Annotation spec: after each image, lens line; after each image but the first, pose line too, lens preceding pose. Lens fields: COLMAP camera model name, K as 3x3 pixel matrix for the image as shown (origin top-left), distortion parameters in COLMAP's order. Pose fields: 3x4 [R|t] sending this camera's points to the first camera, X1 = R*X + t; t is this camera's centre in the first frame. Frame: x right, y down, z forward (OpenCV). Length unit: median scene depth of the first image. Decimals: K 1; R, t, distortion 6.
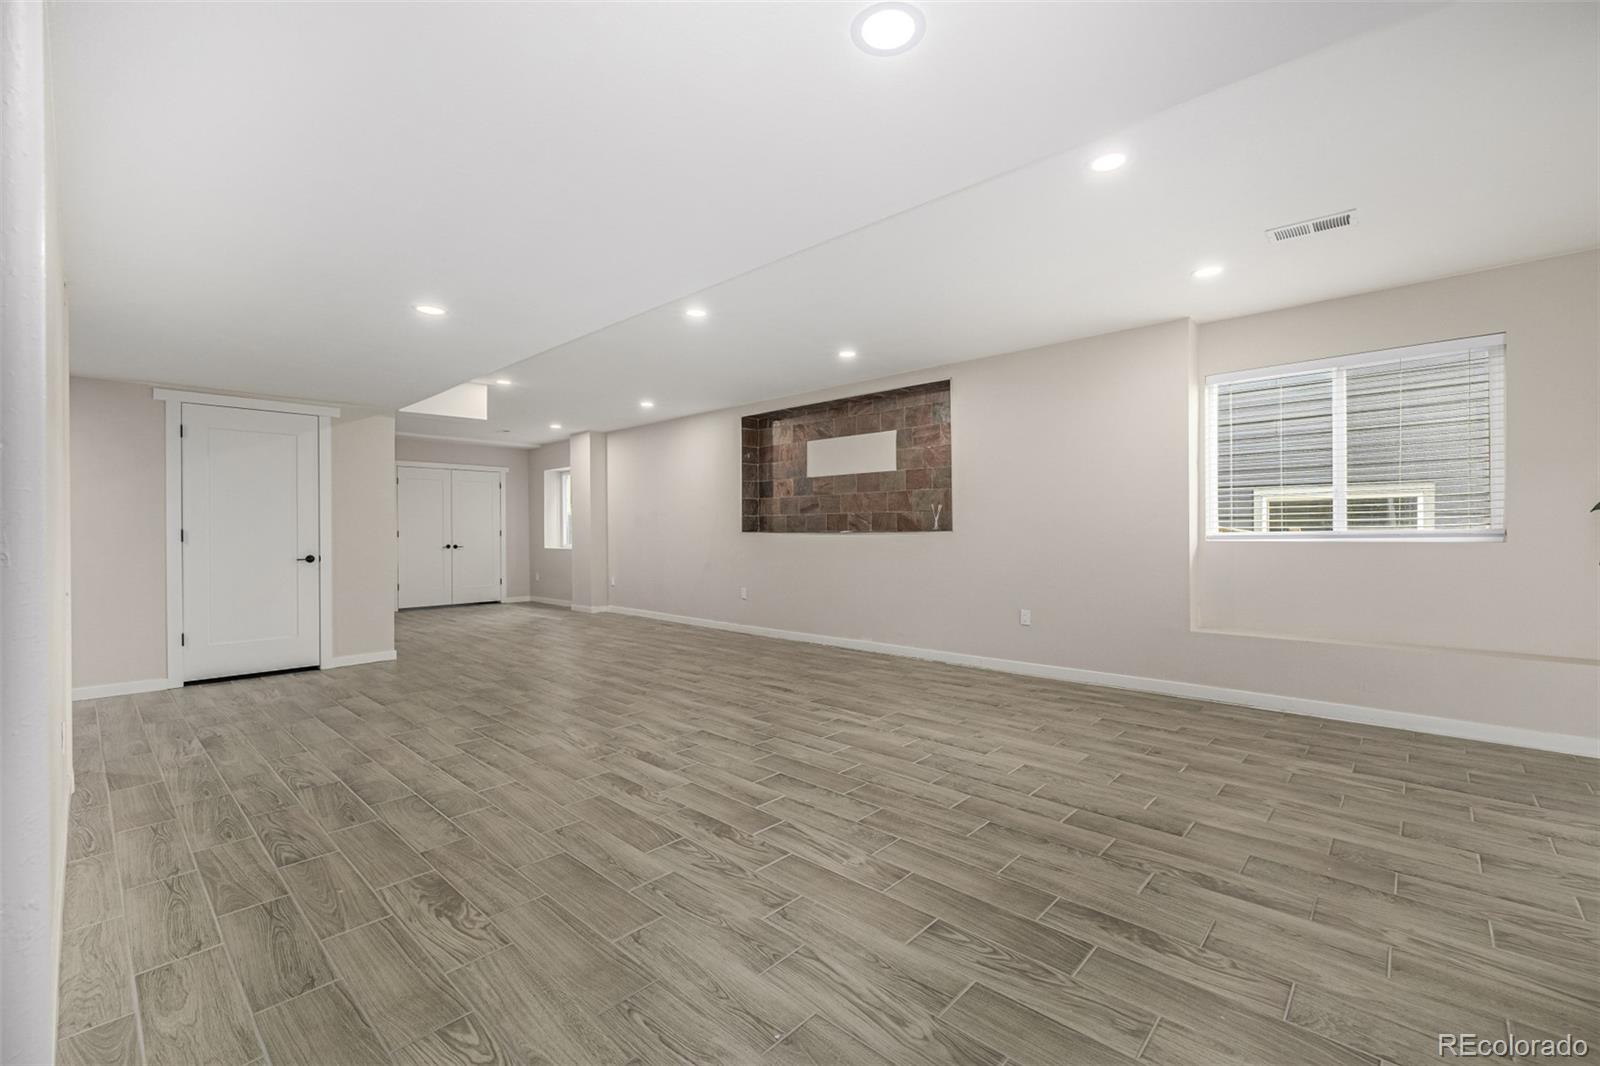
lens RADIAL K [[679.1, 0, 806.8], [0, 679.1, 528.2], [0, 0, 1]] dist [-0.000468, 0.000555]
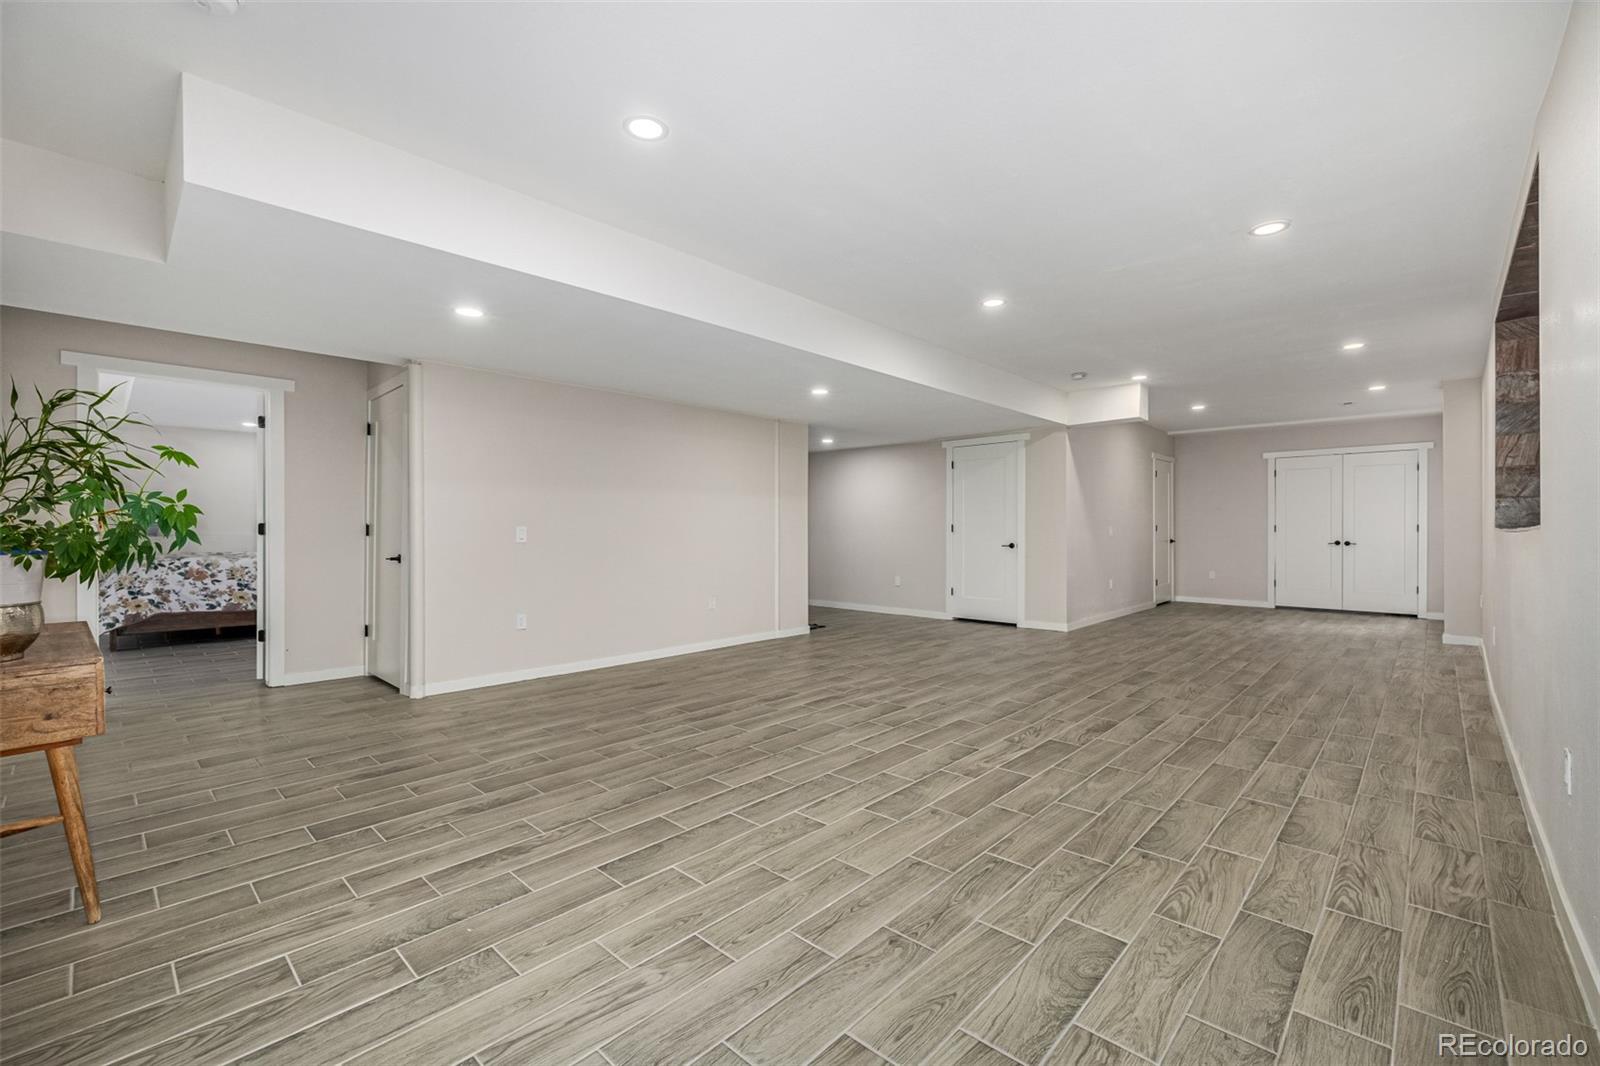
lens RADIAL K [[679.1, 0, 795.9], [0, 679.1, 528.8], [0, 0, 1]] dist [-0.000468, 0.000555]
pose [[-0.019459, 0.004970, -0.999798, 0.928926], [0.004943, 0.999976, 0.004874, 0.002875], [0.999798, -0.004848, -0.019483, 0.827205]]
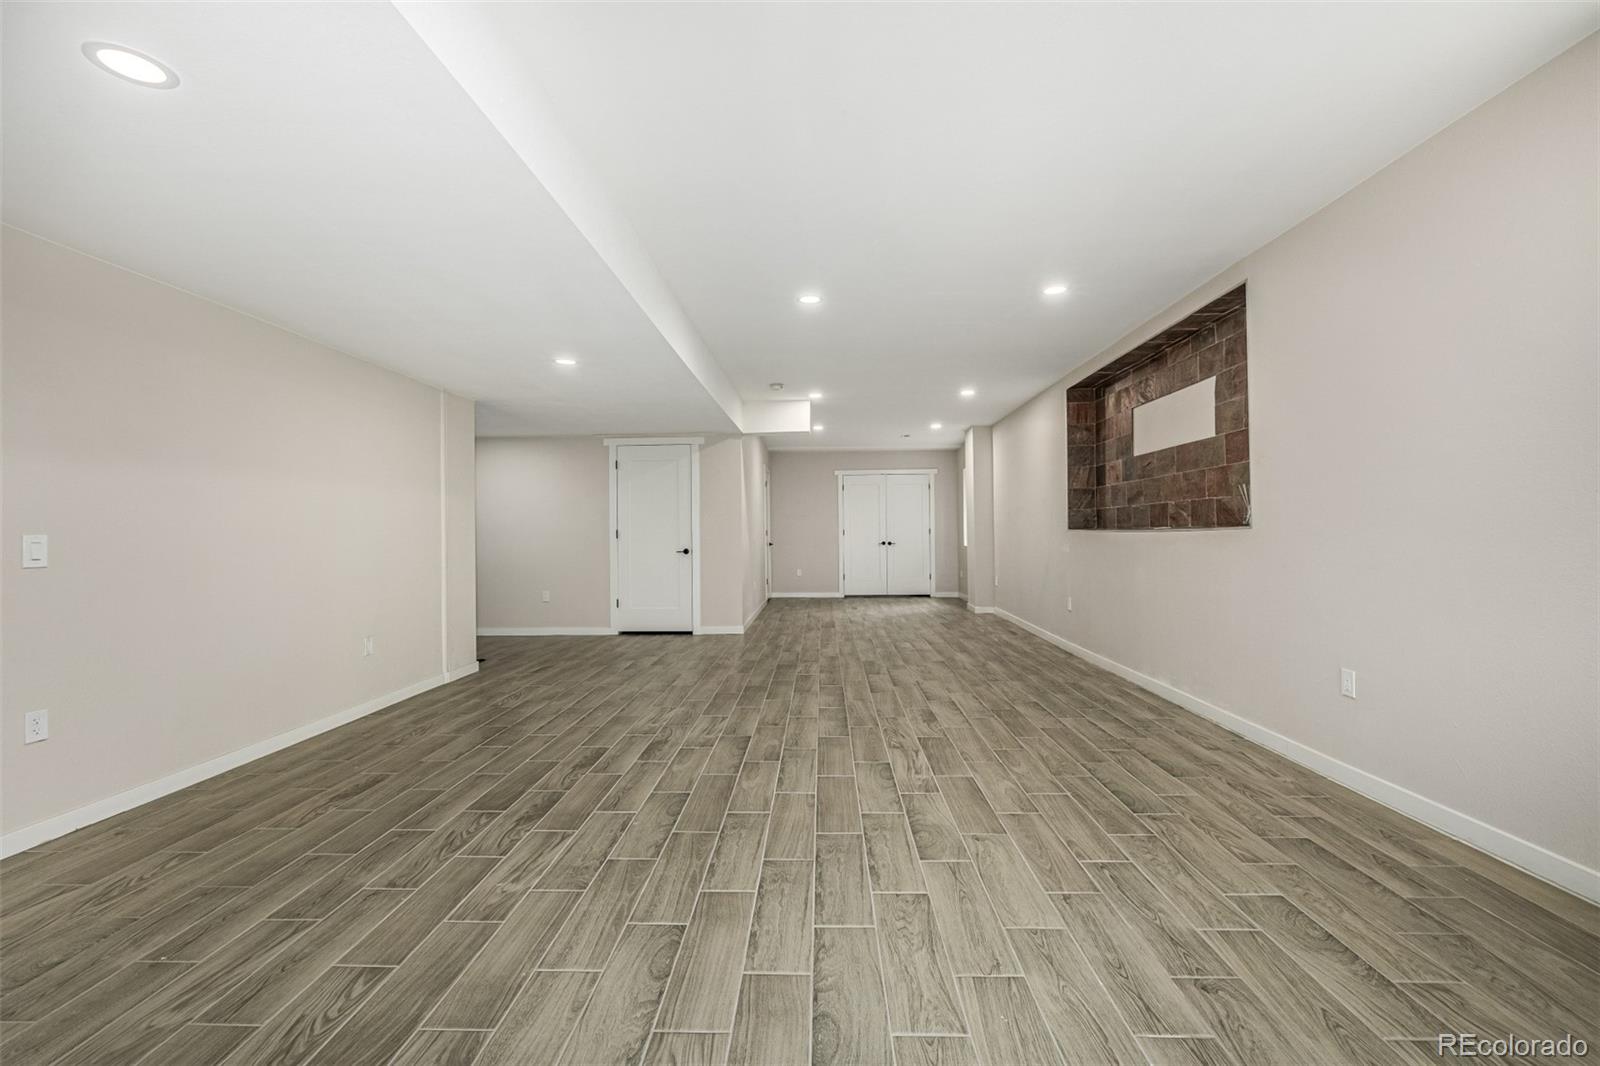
lens RADIAL K [[679.1, 0, 800.5], [0, 679.1, 532.3], [0, 0, 1]] dist [-0.000468, 0.000555]
pose [[0.650356, -0.002419, -0.759626, 0.614529], [0.009763, 0.999939, 0.005175, 0.003719], [0.759567, -0.010782, 0.650340, 0.420307]]
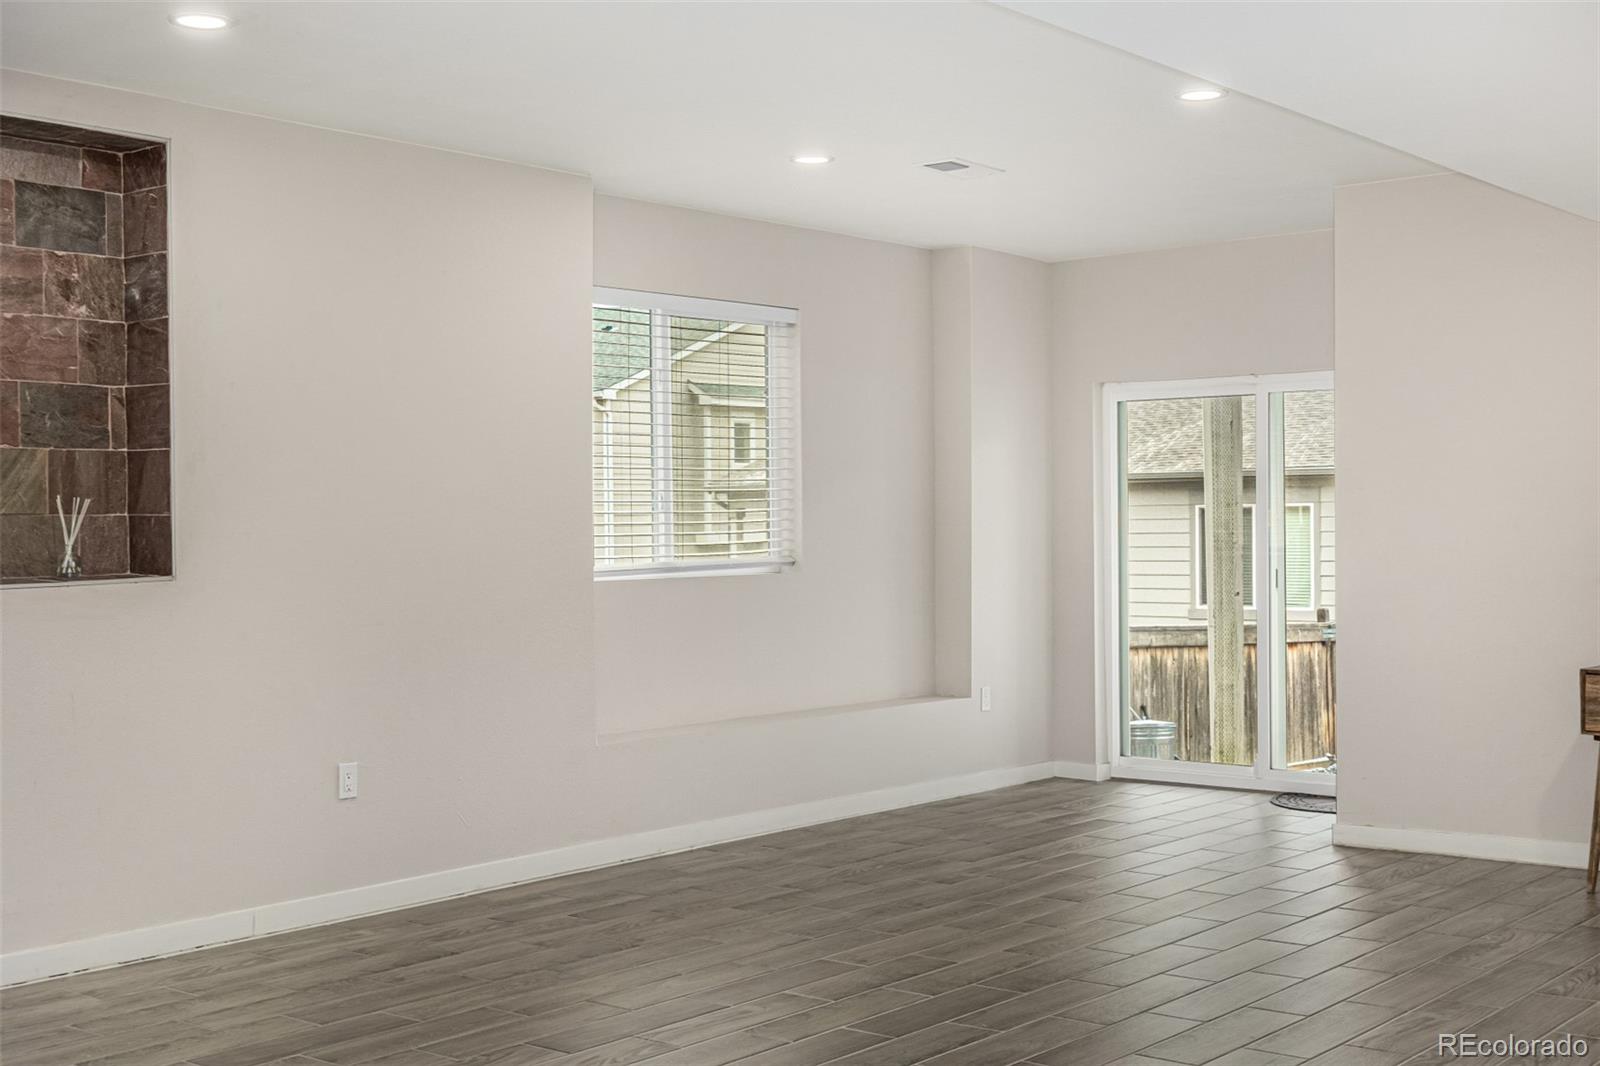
lens RADIAL K [[1954.2, 0, 800.1], [0, 1954.2, 542.7], [0, 0, 1]] dist [0.009907, 0.000000]
pose [[-0.060385, -0.003525, 0.998169, -1.199511], [0.004984, 0.999980, 0.003832, -0.022677], [-0.998163, 0.005206, -0.060366, 1.083476]]
